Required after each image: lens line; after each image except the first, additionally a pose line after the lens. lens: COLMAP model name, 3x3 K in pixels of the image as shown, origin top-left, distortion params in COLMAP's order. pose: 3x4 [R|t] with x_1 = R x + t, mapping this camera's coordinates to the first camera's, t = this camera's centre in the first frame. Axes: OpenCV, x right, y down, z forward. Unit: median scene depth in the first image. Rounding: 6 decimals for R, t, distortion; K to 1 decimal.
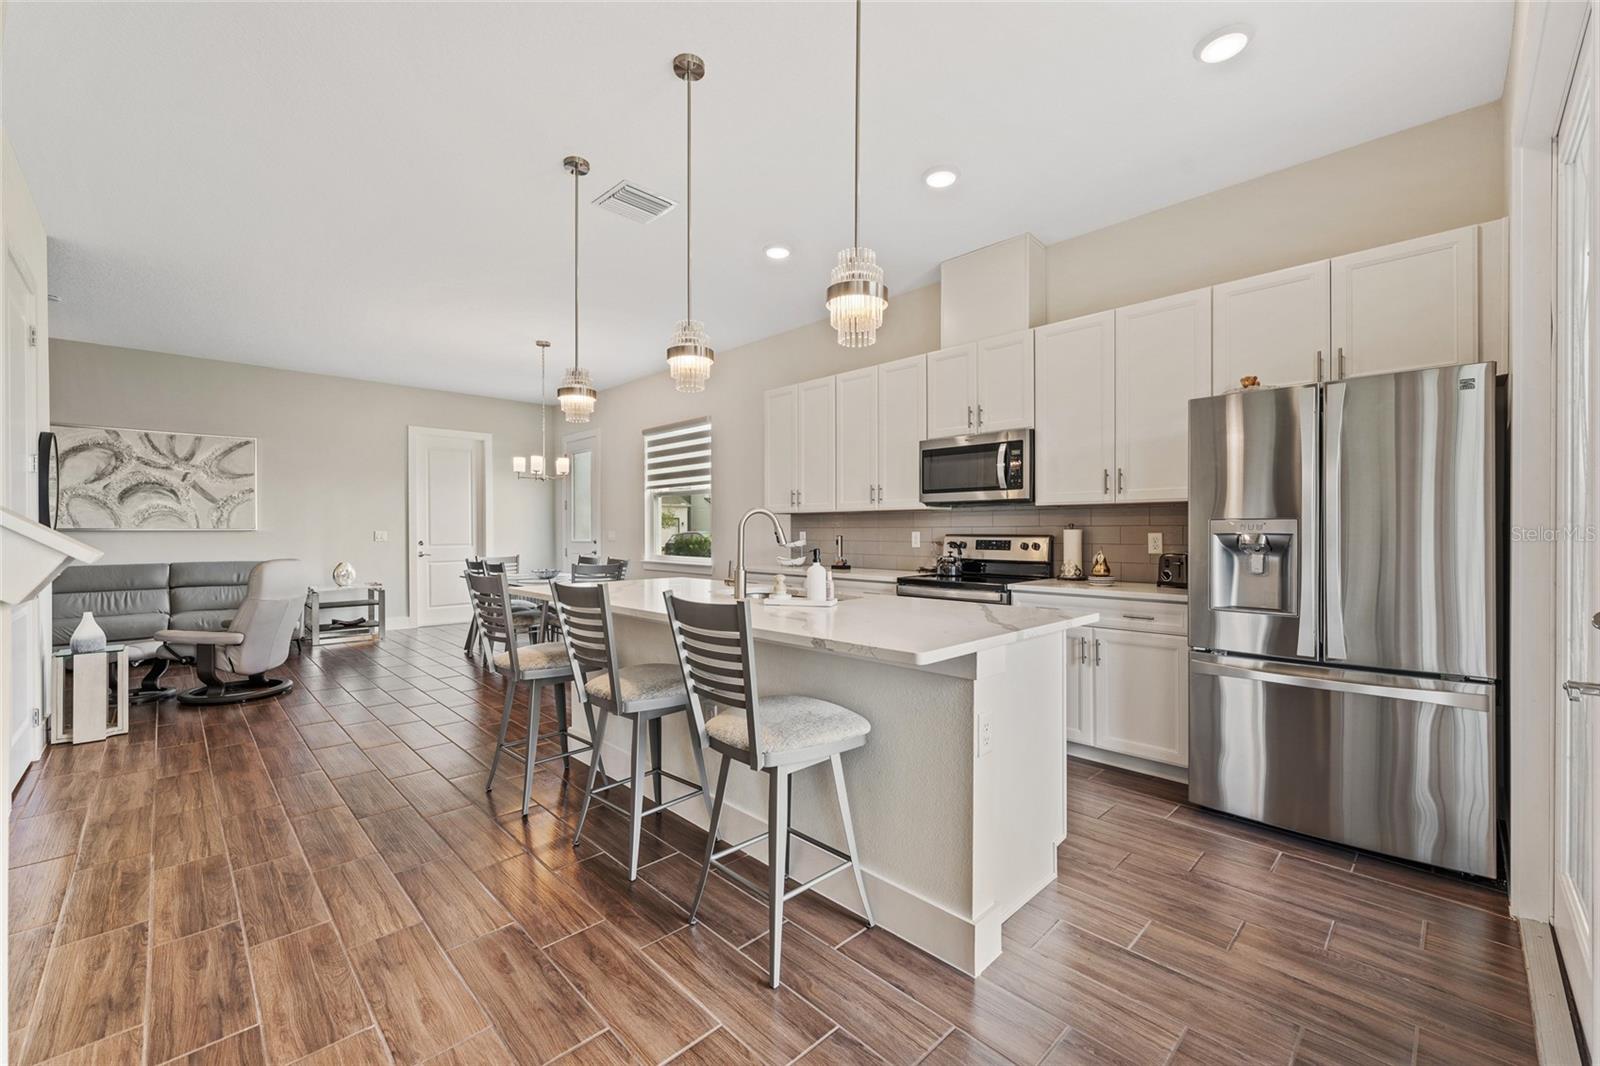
lens RADIAL K [[647.5, 0, 795.0], [0, 647.5, 532.4], [0, 0, 1]] dist [-0.002610, -0.000226]
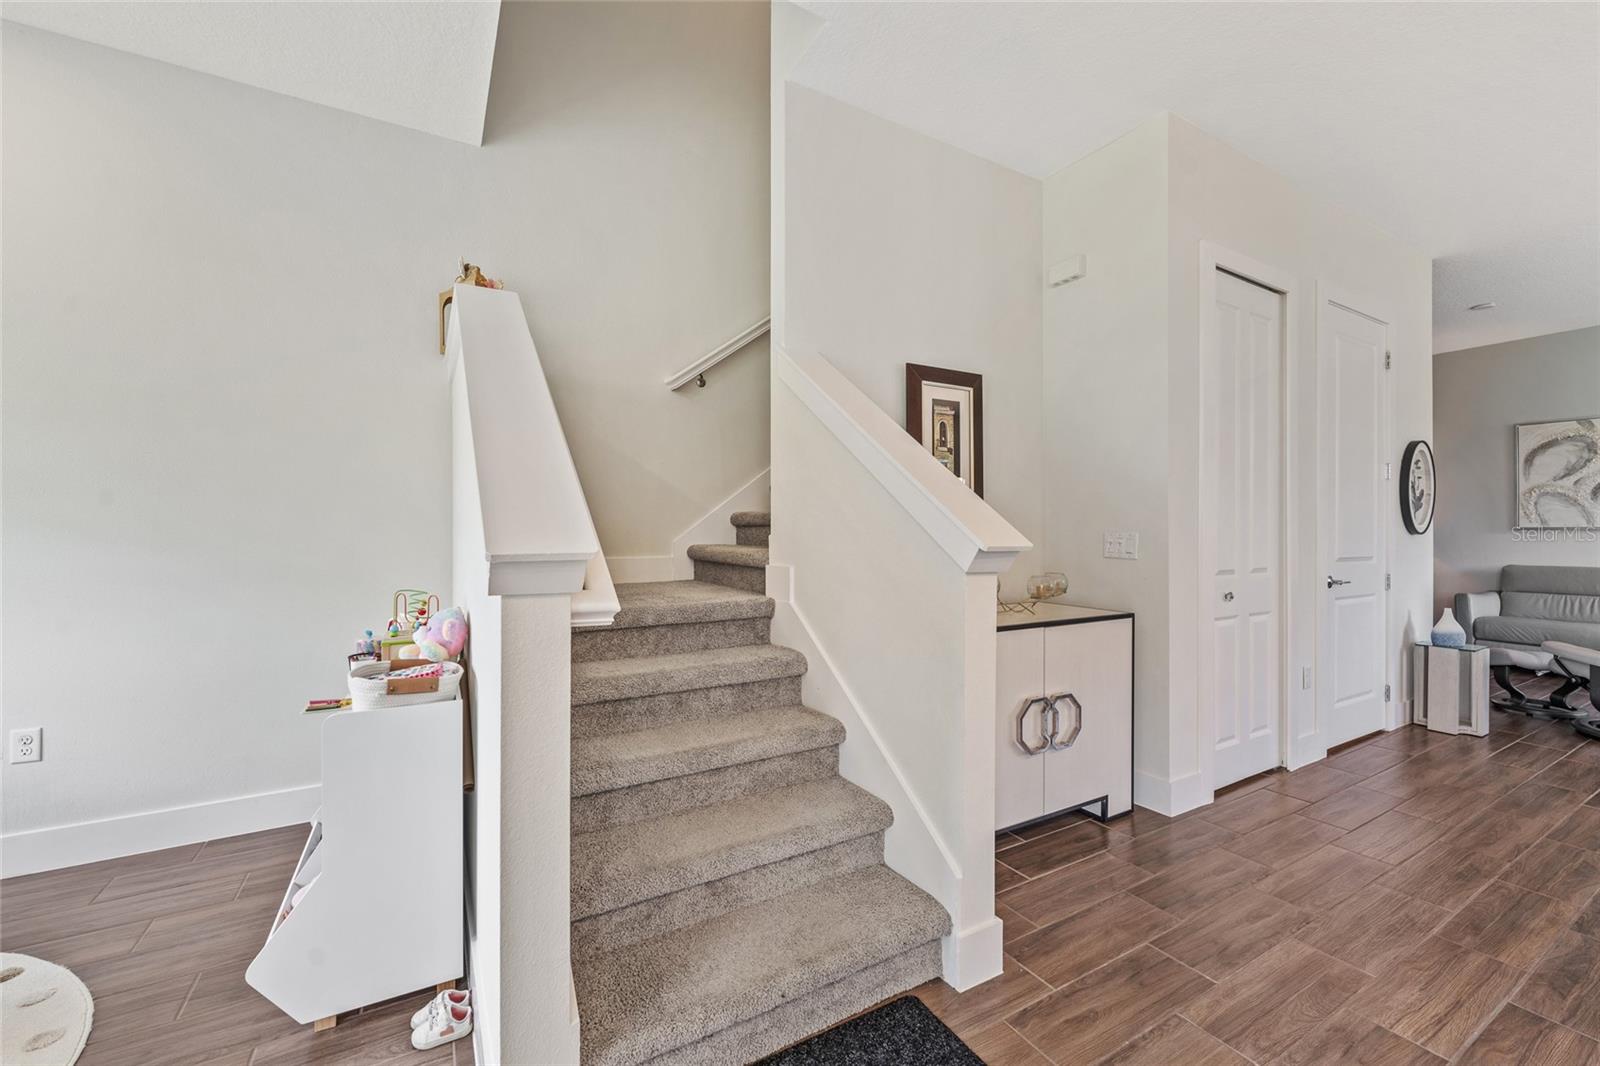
lens RADIAL K [[647.5, 0, 805.3], [0, 647.5, 531.3], [0, 0, 1]] dist [-0.002610, -0.000226]
pose [[-0.245419, 0.005393, -0.969402, 0.145815], [-0.004244, 0.999969, 0.006637, -0.002432], [0.969408, 0.005743, -0.245388, 0.216077]]
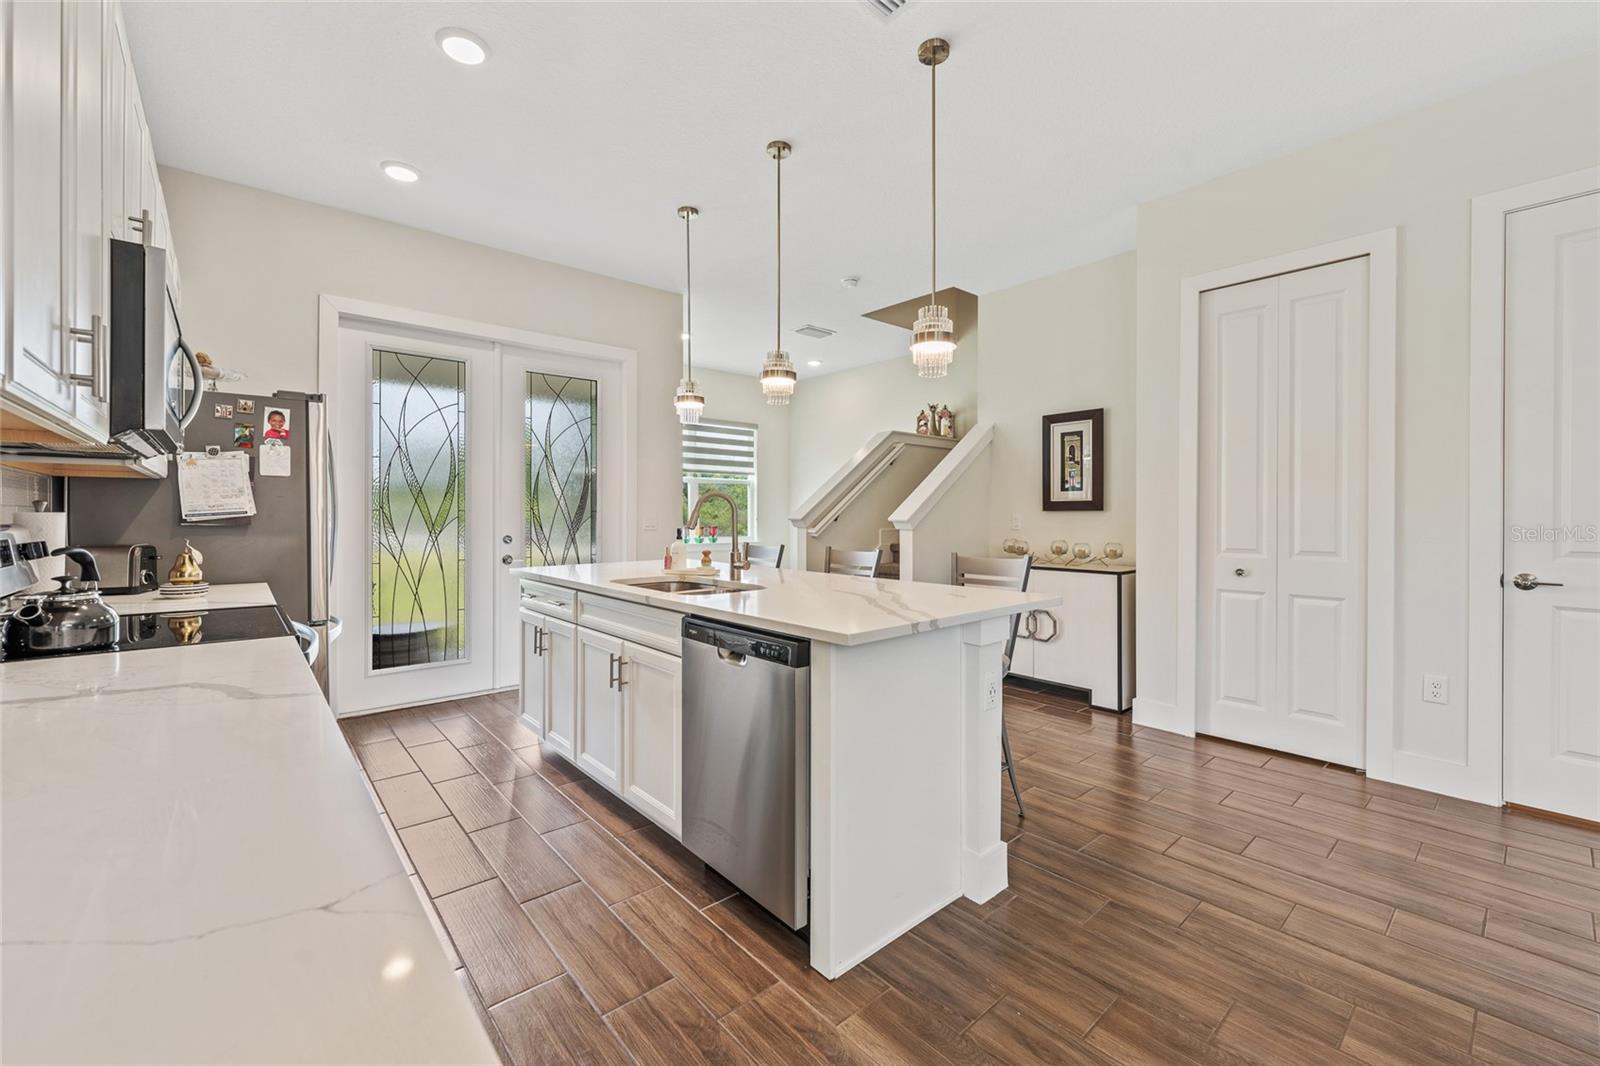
lens RADIAL K [[647.5, 0, 798.3], [0, 647.5, 521.9], [0, 0, 1]] dist [-0.002610, -0.000226]
pose [[-0.998033, 0.001328, 0.062675, -0.159192], [0.002245, 0.999891, 0.014568, -0.002844], [-0.062649, 0.014680, -0.997928, 1.285972]]
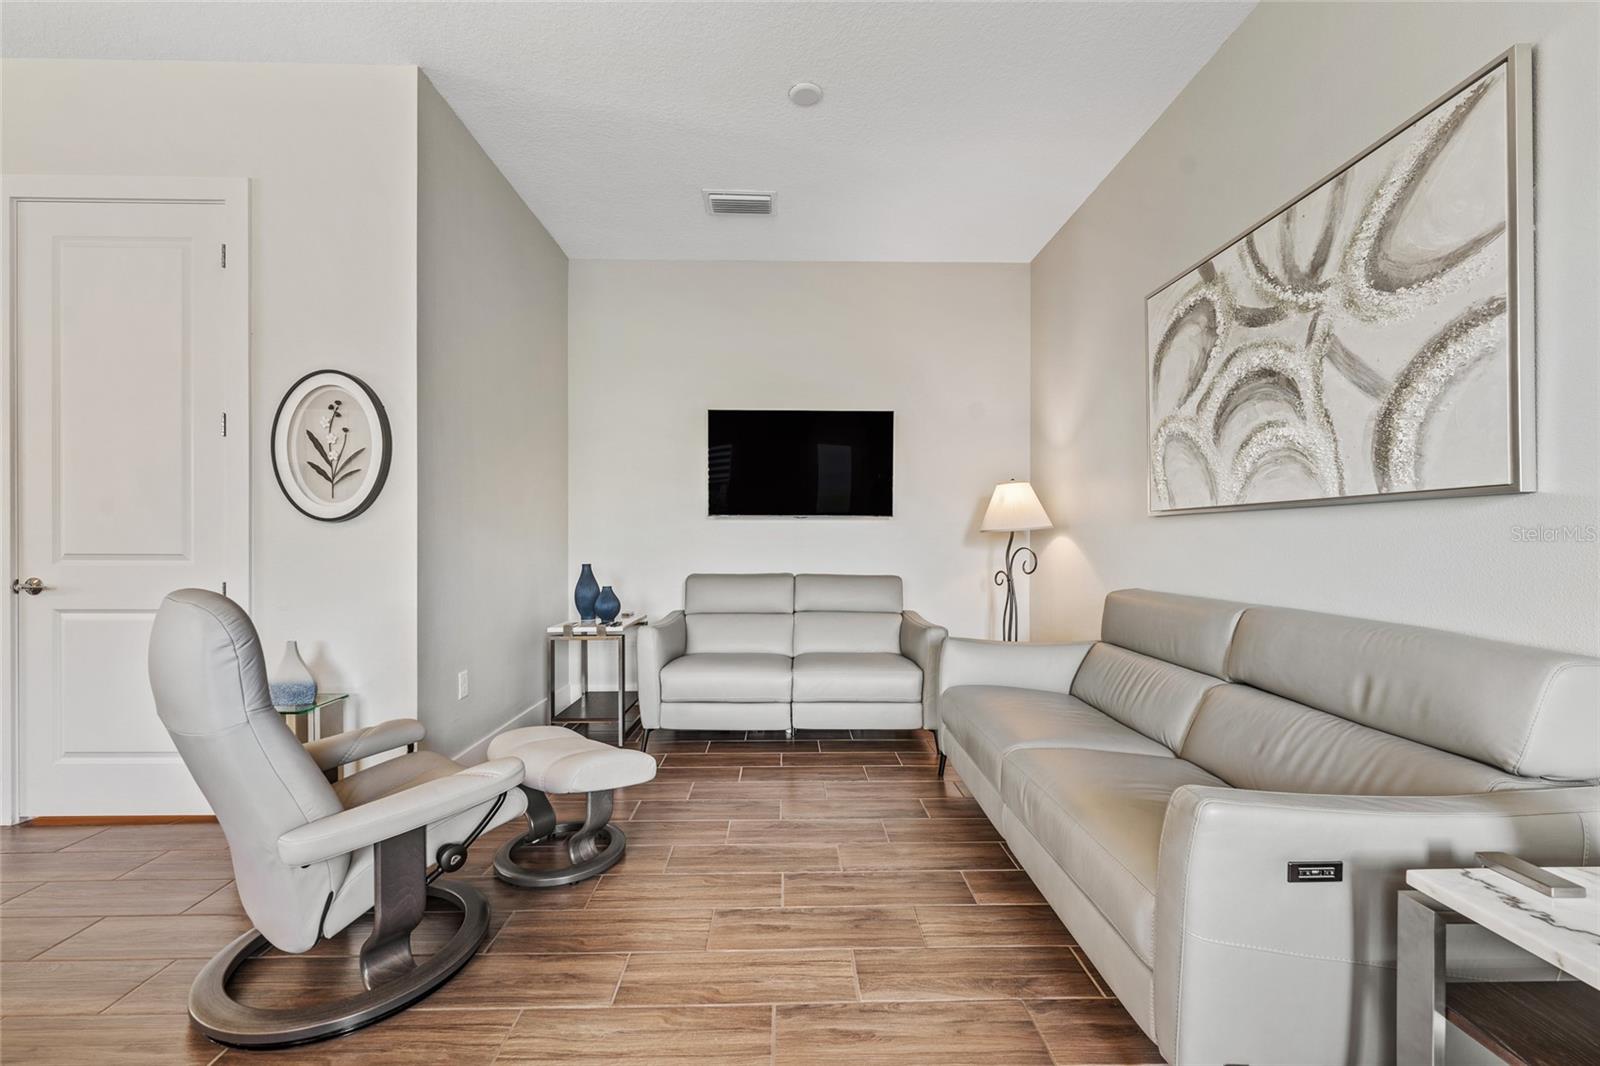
lens RADIAL K [[647.5, 0, 799.9], [0, 647.5, 541.4], [0, 0, 1]] dist [-0.002610, -0.000226]
pose [[-0.678977, 0.006732, -0.734129, -0.833607], [-0.000078, 0.999957, 0.009242, 0.017045], [0.734159, 0.006333, -0.678948, 1.545523]]
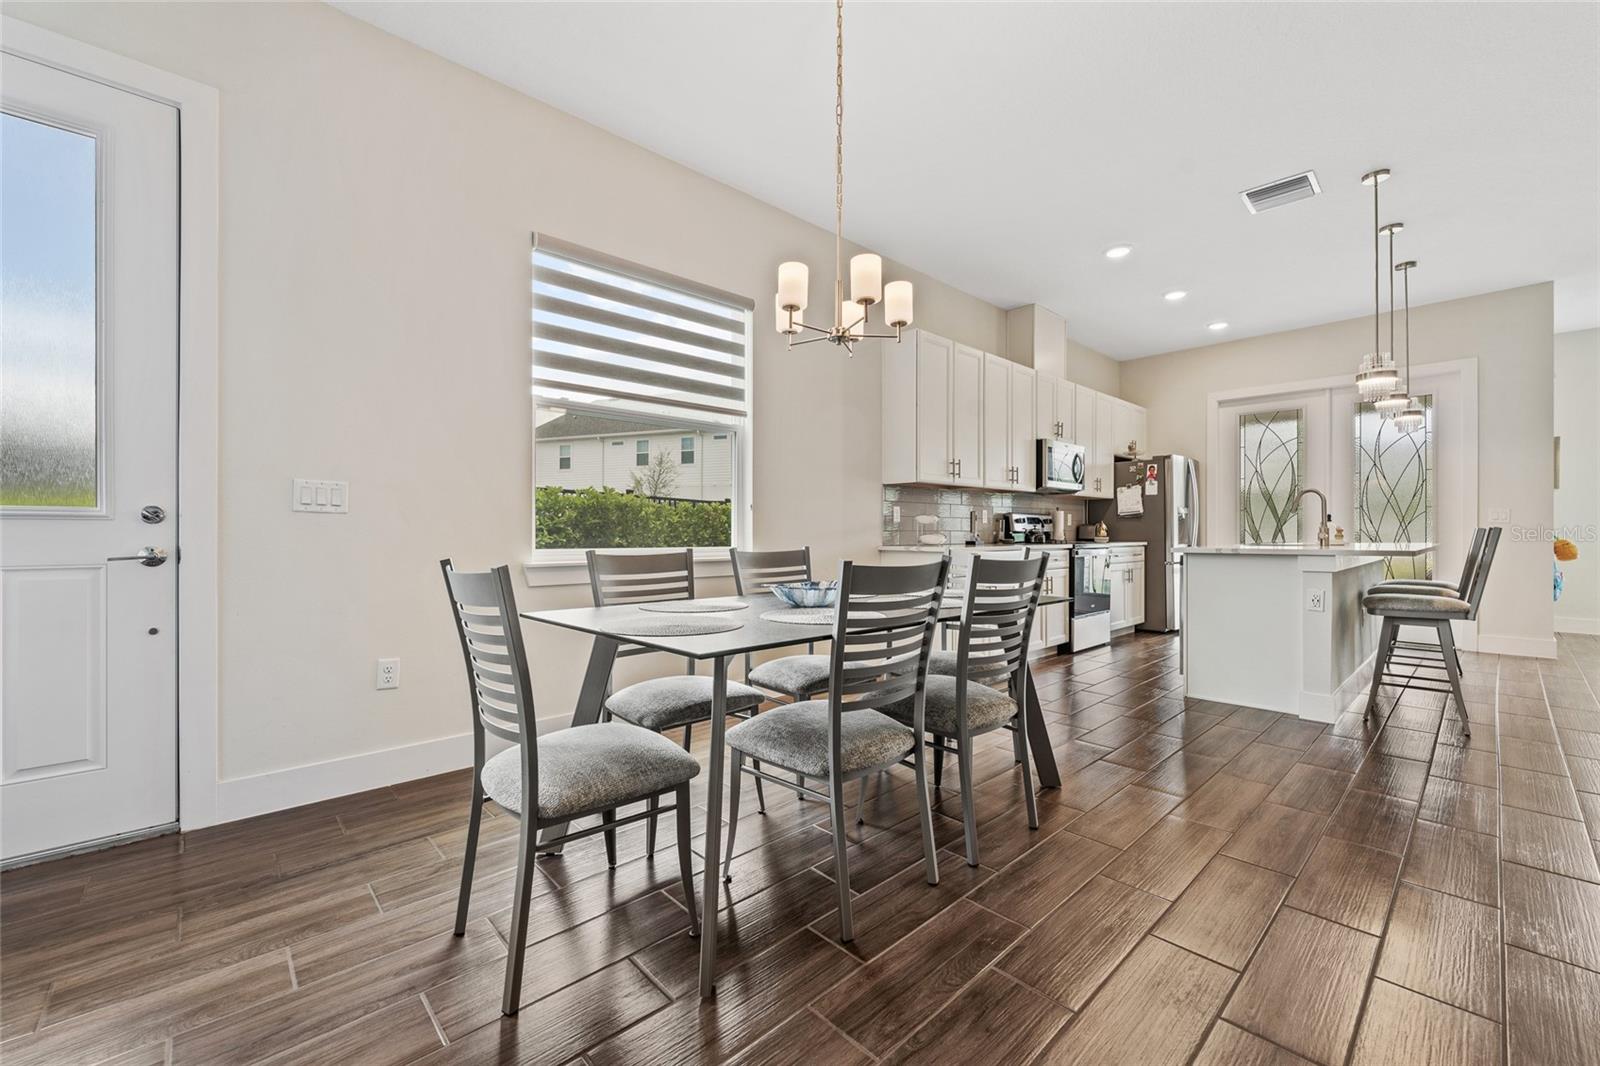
lens RADIAL K [[647.5, 0, 801.8], [0, 647.5, 534.4], [0, 0, 1]] dist [-0.002610, -0.000226]
pose [[0.019890, -0.001396, 0.999801, -1.073779], [0.003349, 0.999994, 0.001330, 0.044092], [-0.999797, 0.003322, 0.019894, 1.428773]]
